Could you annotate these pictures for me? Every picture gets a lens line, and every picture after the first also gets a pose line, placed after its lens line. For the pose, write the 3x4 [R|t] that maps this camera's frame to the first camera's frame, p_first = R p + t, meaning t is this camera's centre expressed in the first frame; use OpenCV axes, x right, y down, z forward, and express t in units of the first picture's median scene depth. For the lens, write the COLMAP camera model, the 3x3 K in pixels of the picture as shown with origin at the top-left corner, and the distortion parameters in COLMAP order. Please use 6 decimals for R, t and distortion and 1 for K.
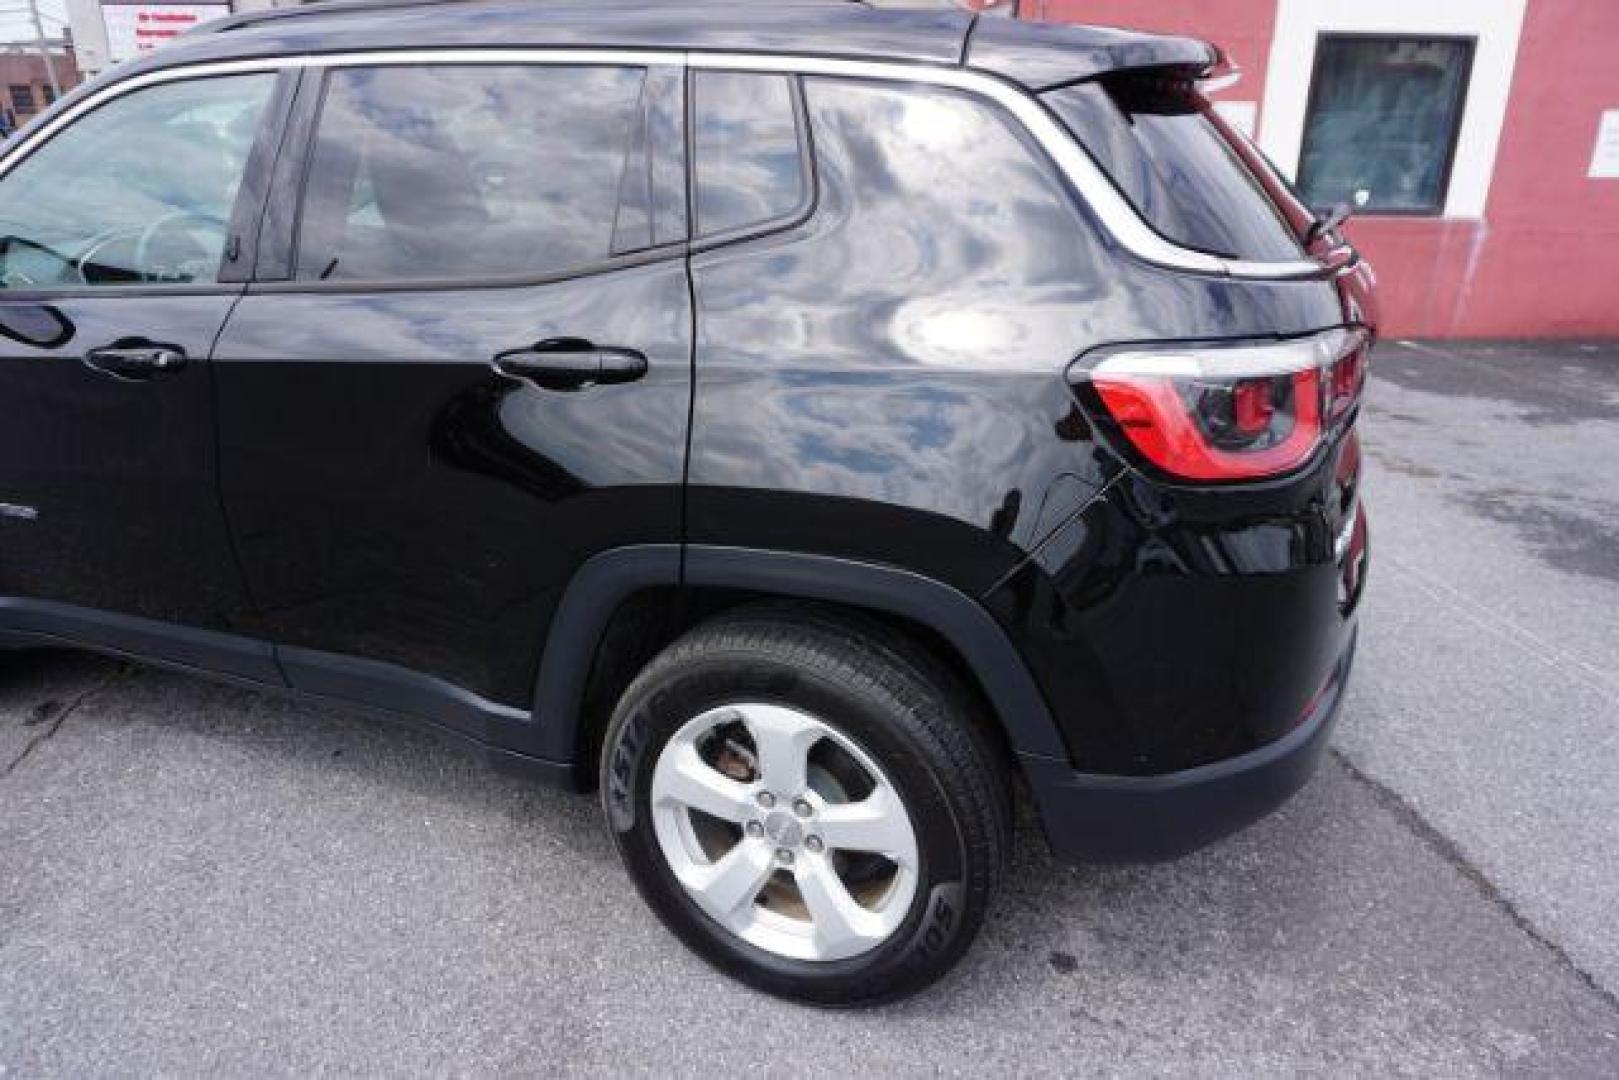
lens RADIAL K [[1076.0, 0, 805.8], [0, 1076.0, 534.8], [0, 0, 1]] dist [-0.040690, 0.030737]
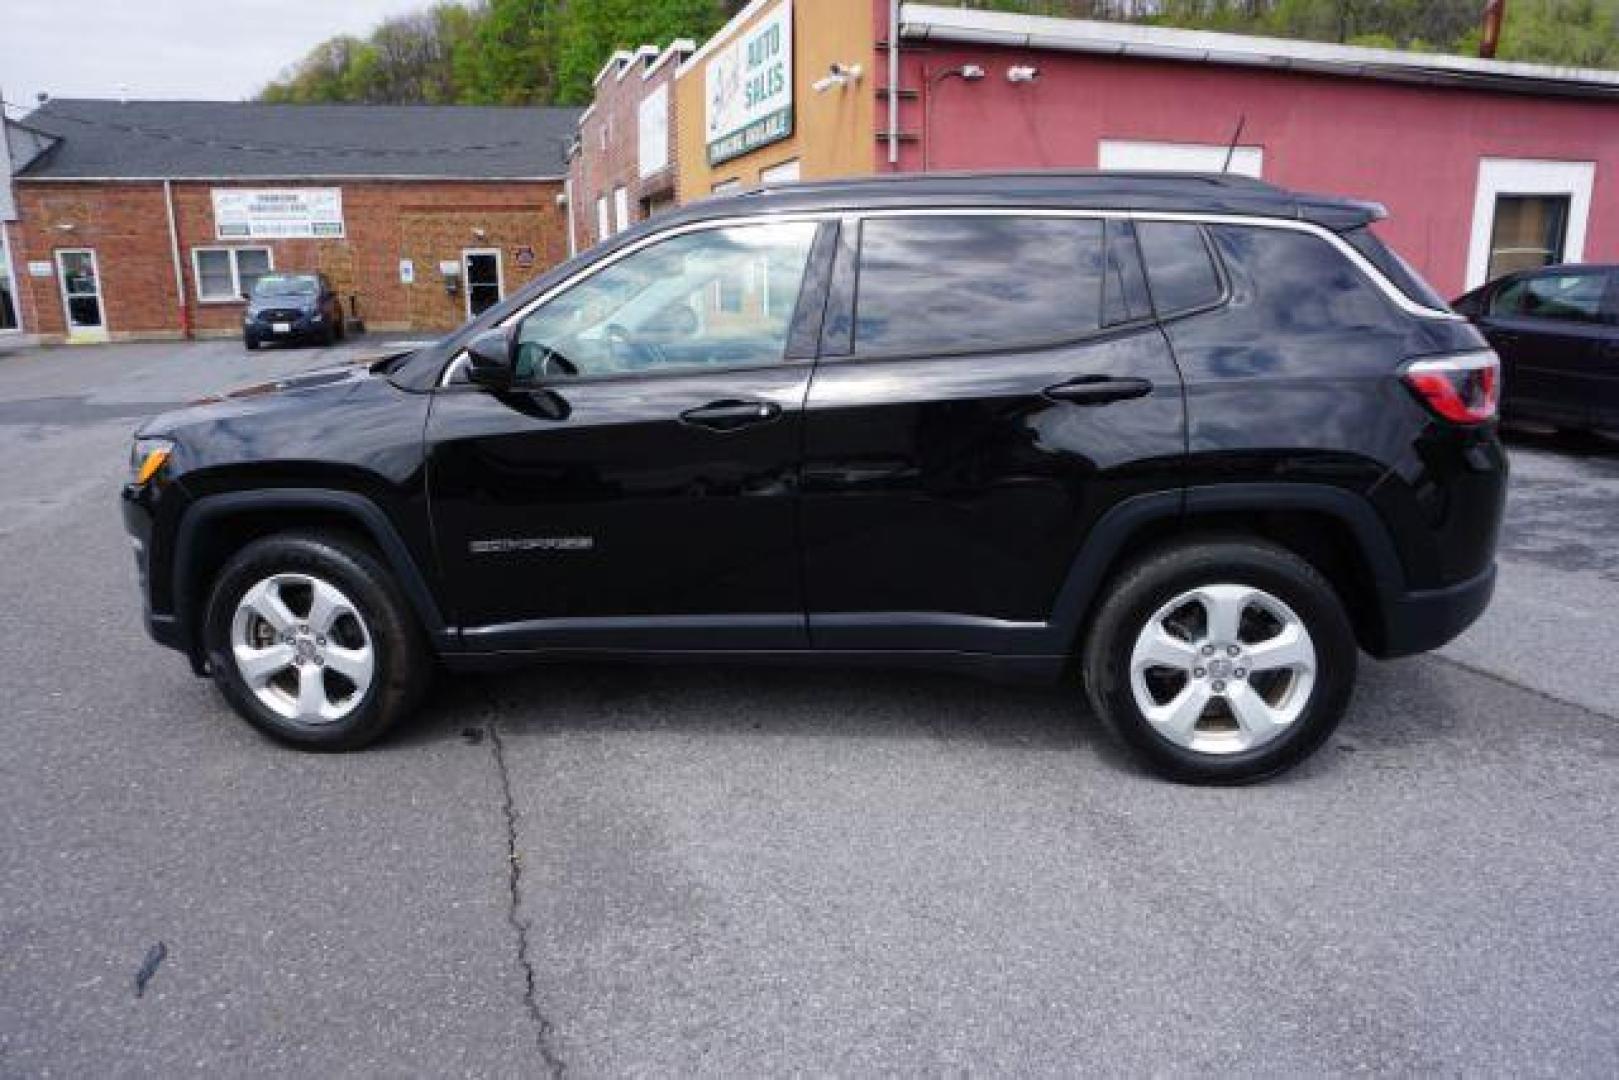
lens RADIAL K [[1076.0, 0, 805.8], [0, 1076.0, 534.8], [0, 0, 1]] dist [-0.040690, 0.030737]
pose [[0.967627, -0.082429, 0.238546, -0.981792], [0.109179, 0.988860, -0.101170, 0.167350], [-0.227549, 0.123939, 0.965847, -0.439792]]
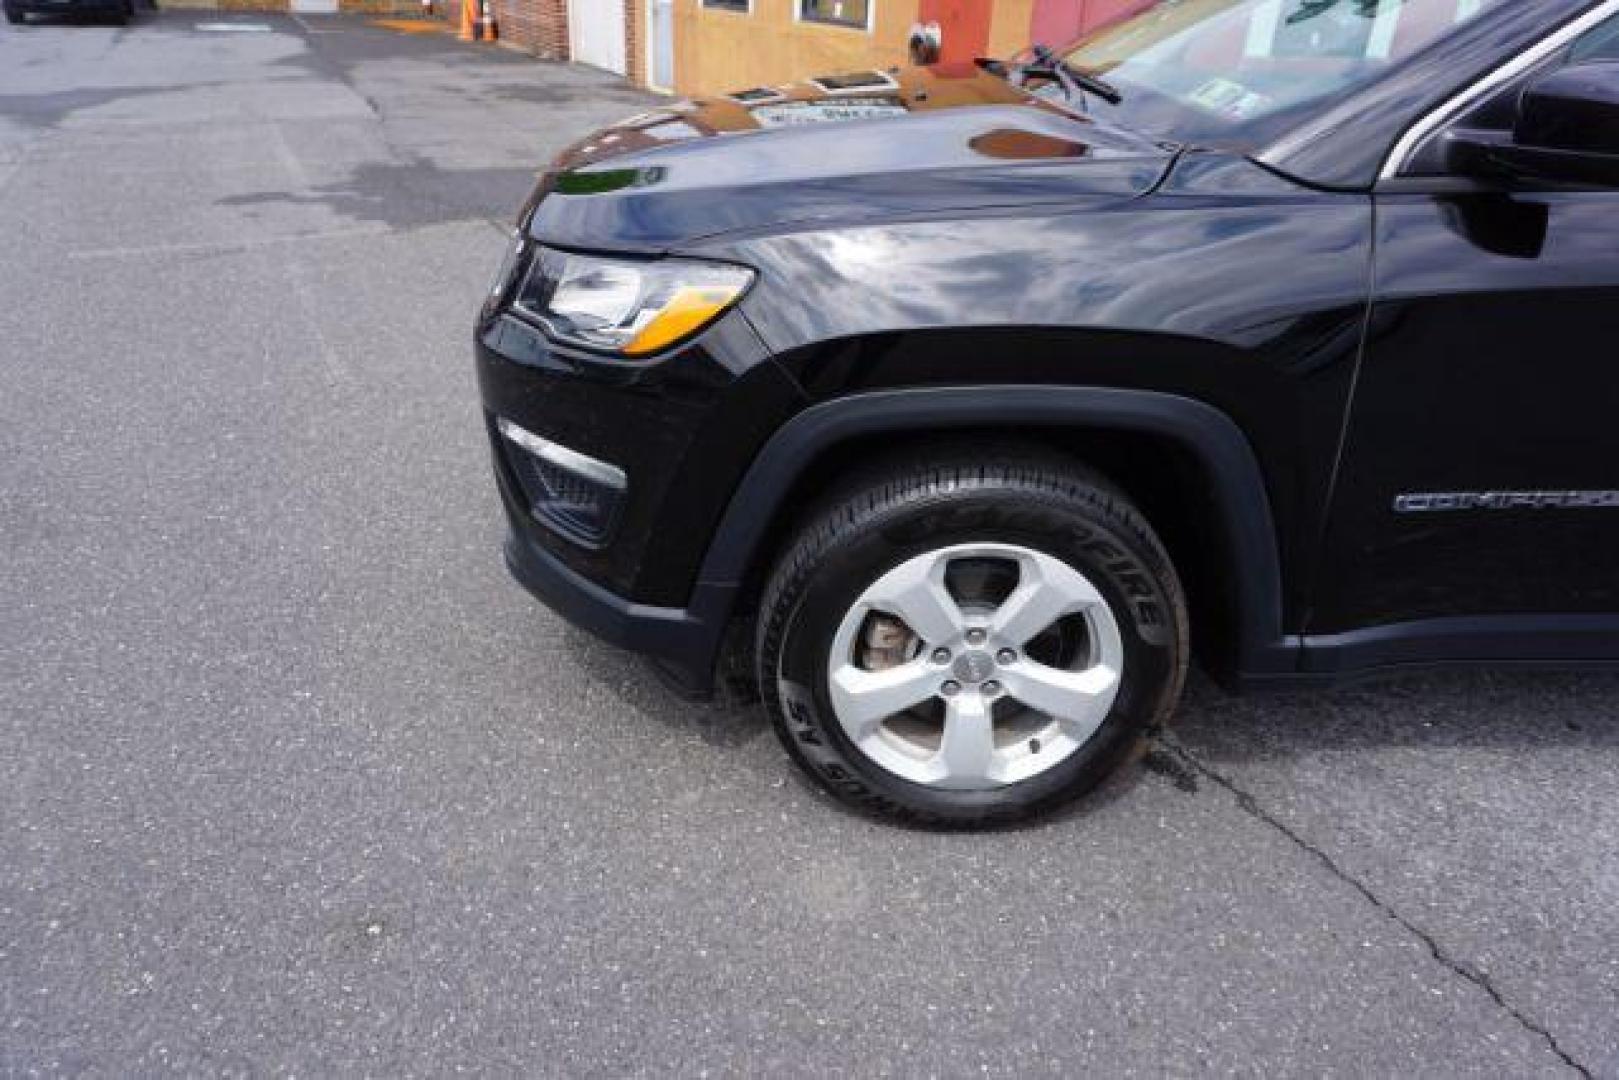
lens RADIAL K [[1076.0, 0, 805.8], [0, 1076.0, 534.8], [0, 0, 1]] dist [-0.040690, 0.030737]
pose [[0.914215, -0.159915, 0.372341, -1.873623], [0.105087, 0.980966, 0.163288, -0.213852], [-0.391366, -0.110152, 0.913619, 0.704226]]
